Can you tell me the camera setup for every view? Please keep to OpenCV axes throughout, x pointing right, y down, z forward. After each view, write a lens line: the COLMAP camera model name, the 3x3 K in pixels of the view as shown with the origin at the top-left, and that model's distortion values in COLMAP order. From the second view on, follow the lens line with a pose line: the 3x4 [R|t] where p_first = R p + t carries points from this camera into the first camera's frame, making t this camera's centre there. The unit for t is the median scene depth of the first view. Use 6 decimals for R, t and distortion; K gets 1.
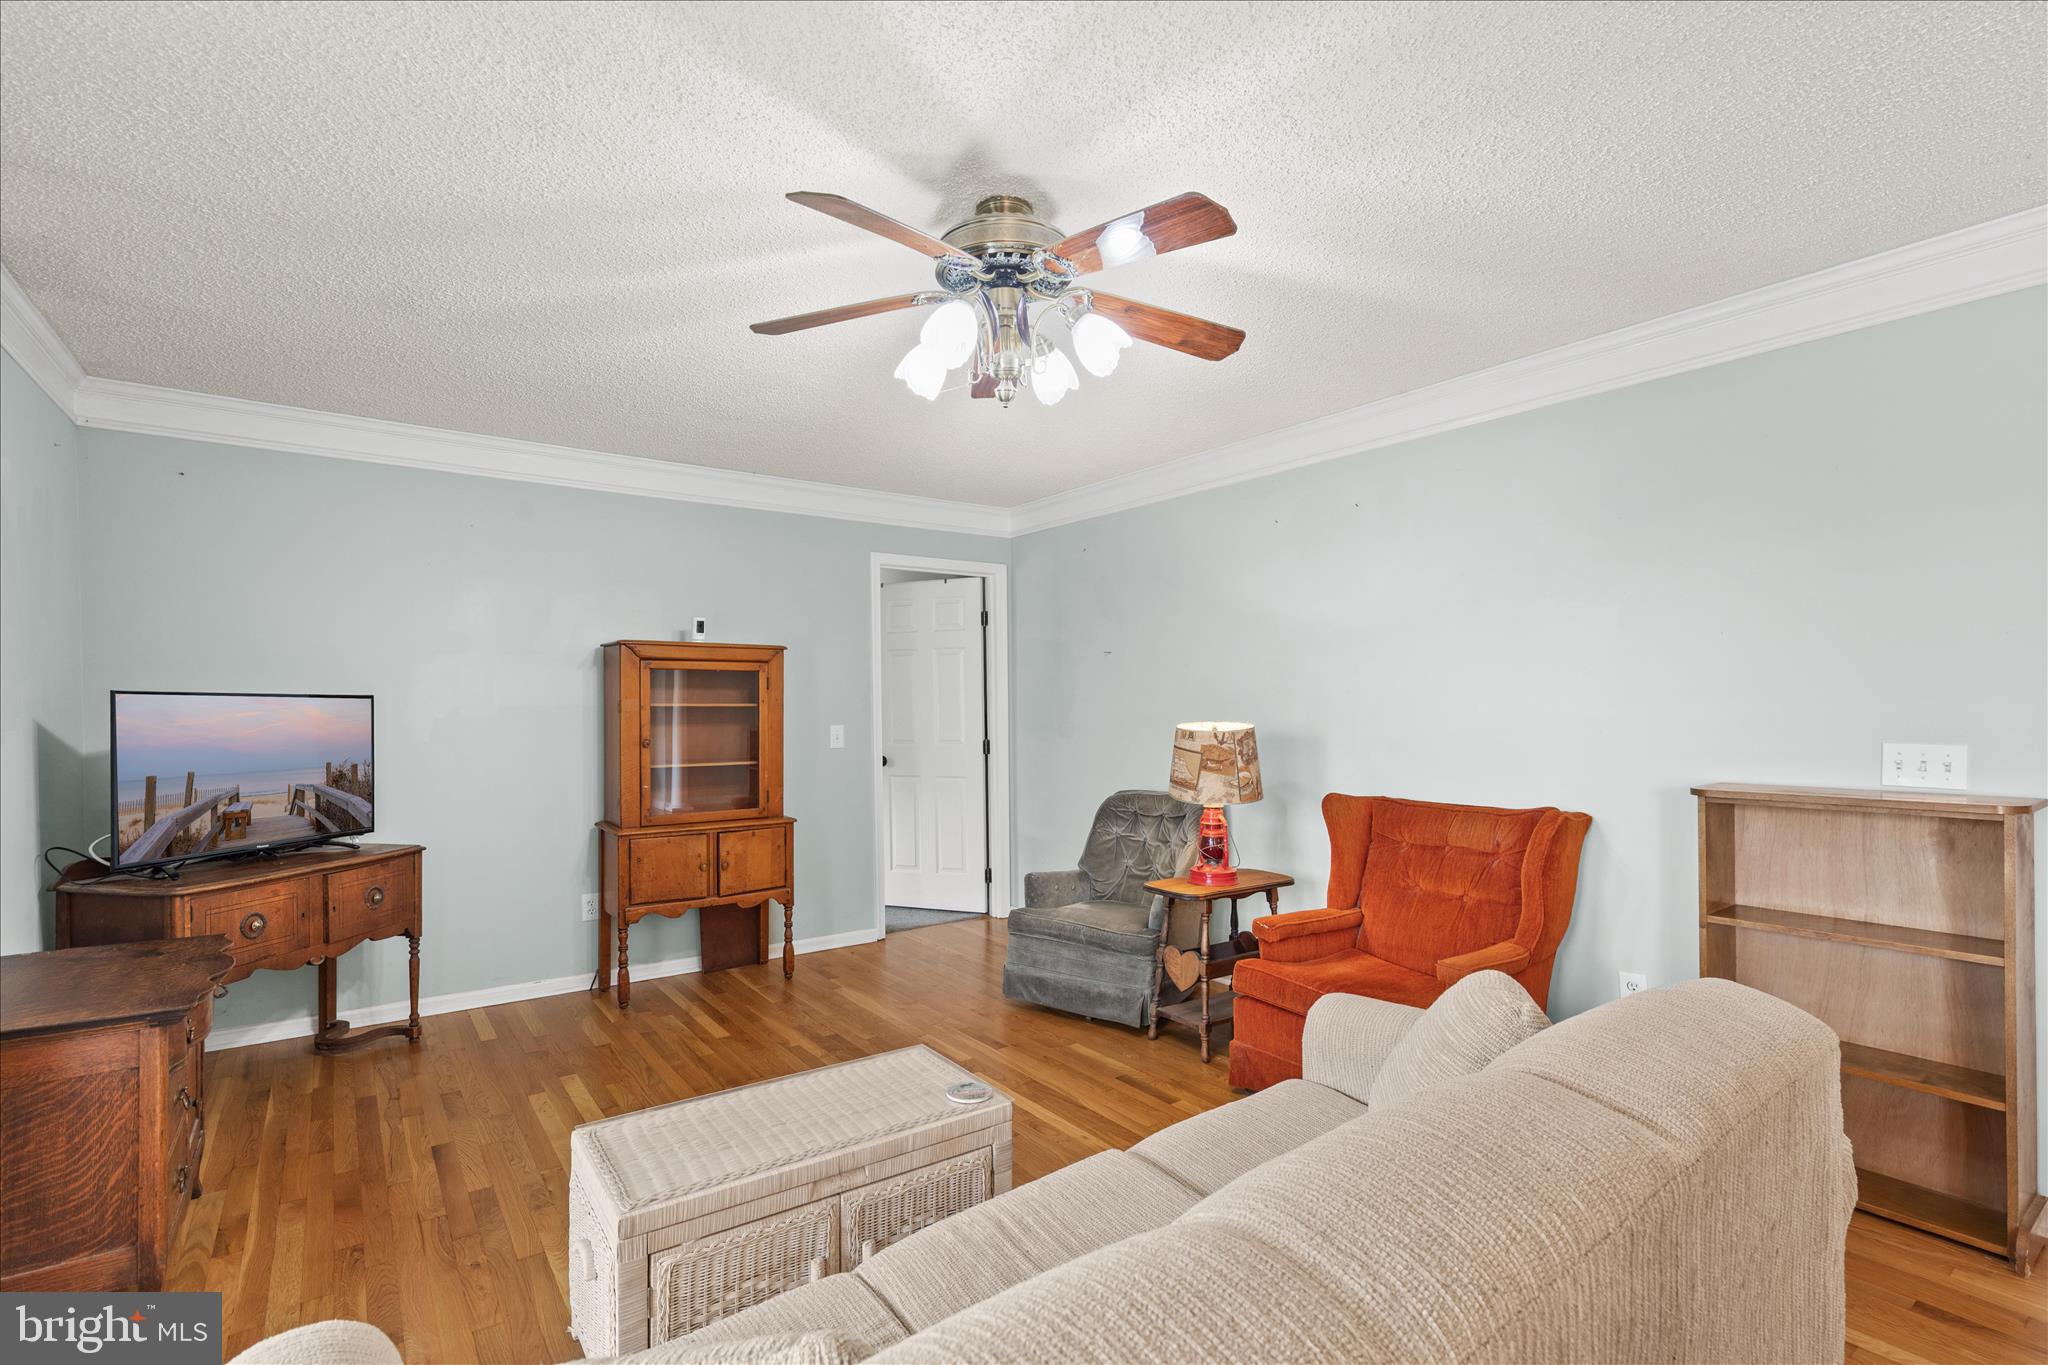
lens RADIAL K [[957.5, 0, 1025.6], [0, 957.5, 706.5], [0, 0, 1]] dist [0.001603, -0.000448]
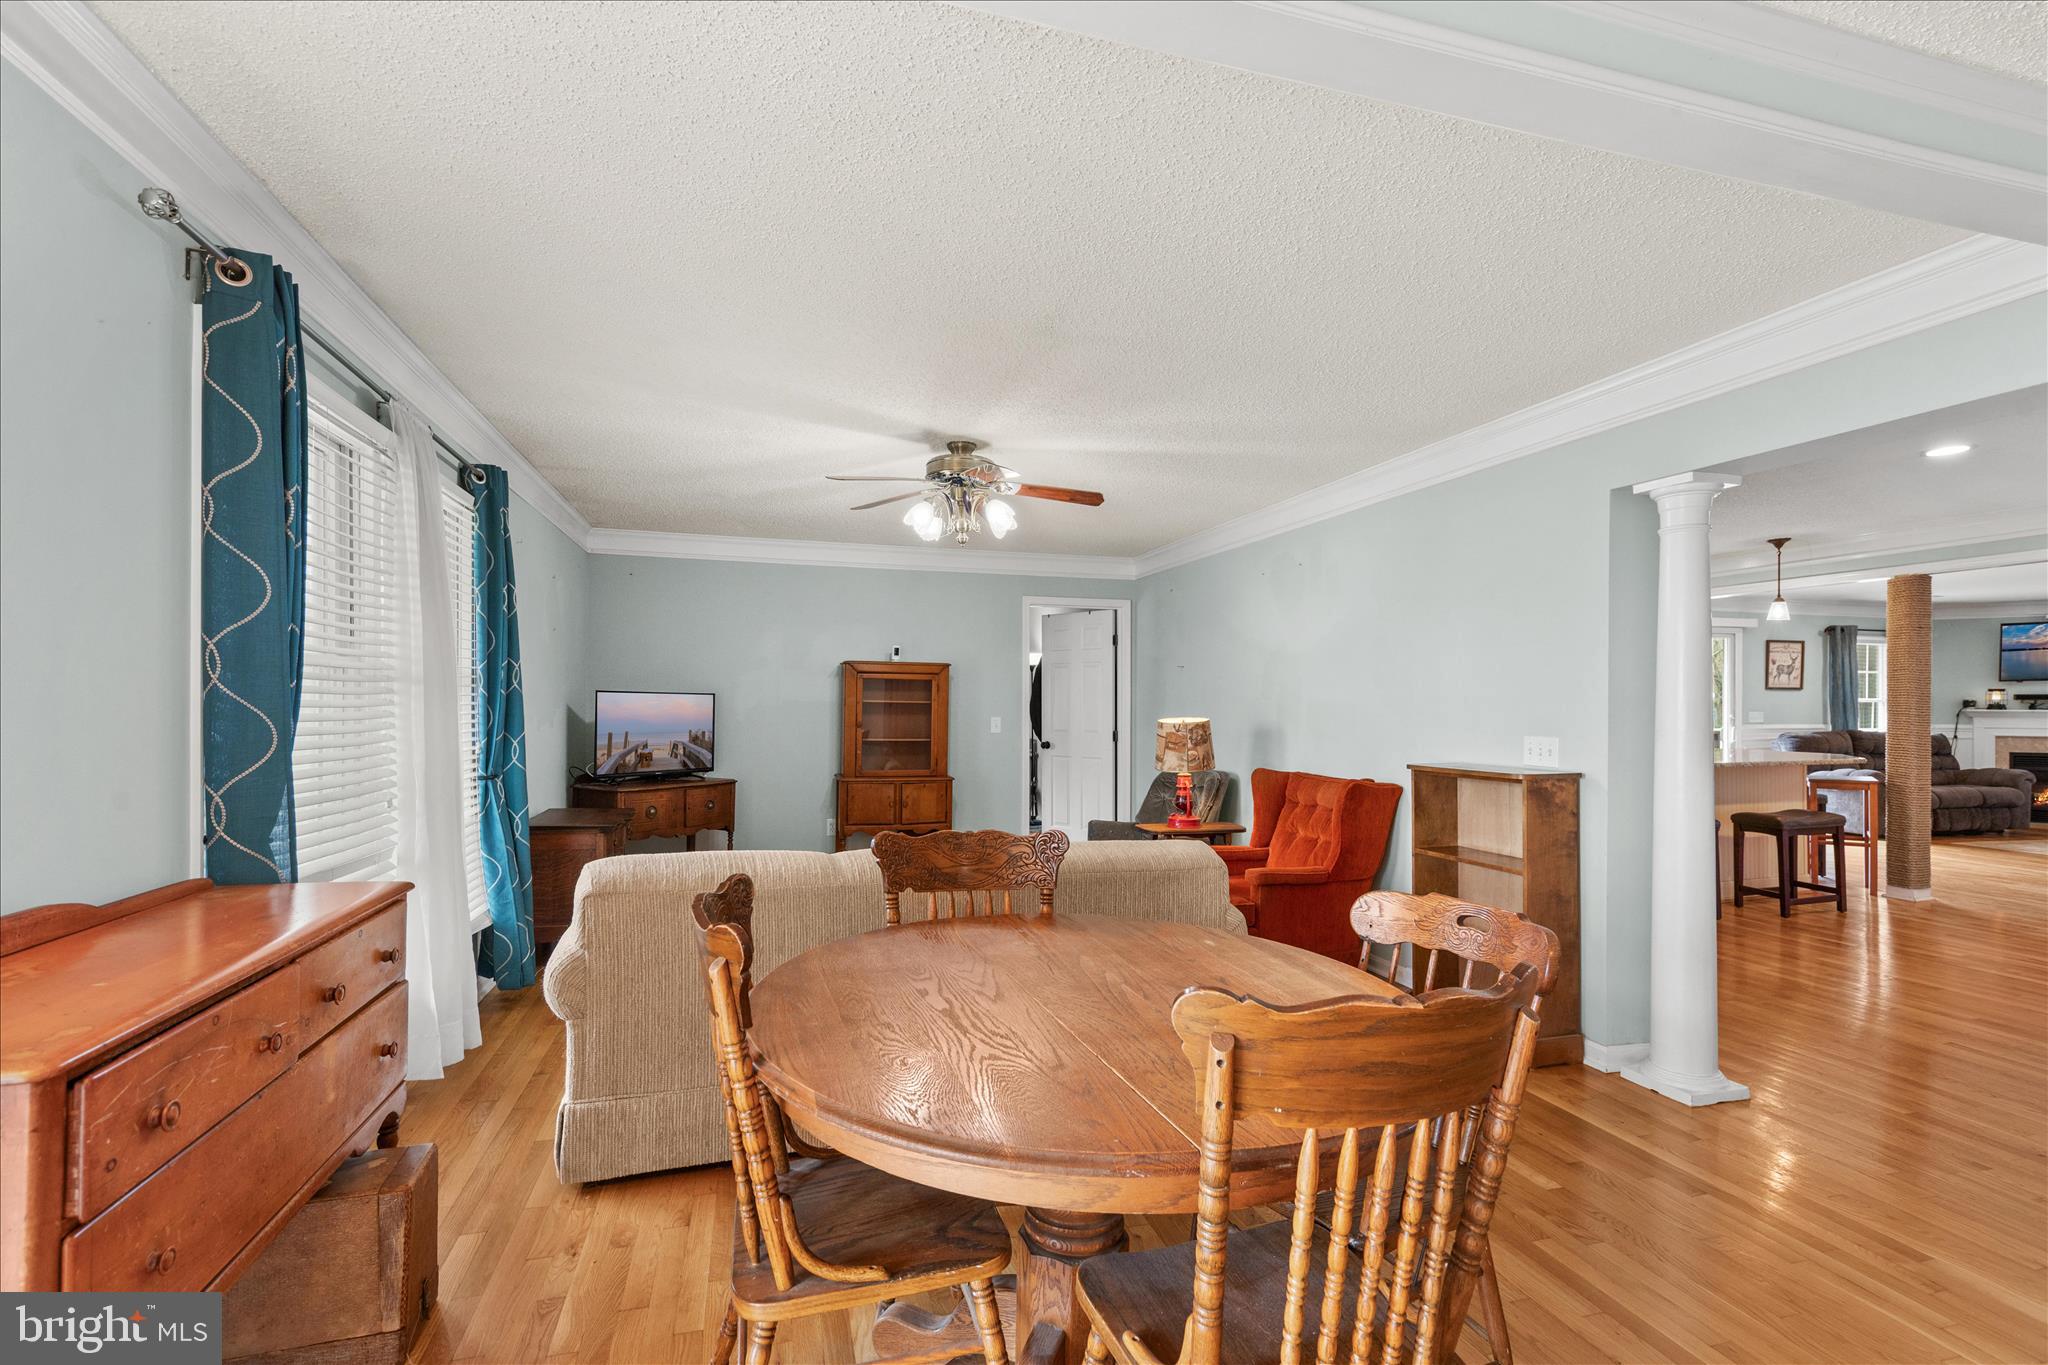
lens RADIAL K [[933.6, 0, 1024.0], [0, 933.6, 682.5], [0, 0, 1]] dist [0.000170, -0.000027]
pose [[0.939039, 0.005941, -0.343760, 0.465682], [-0.015117, 0.999597, -0.024019, 0.000753], [0.343479, 0.027752, 0.938750, -0.441323]]
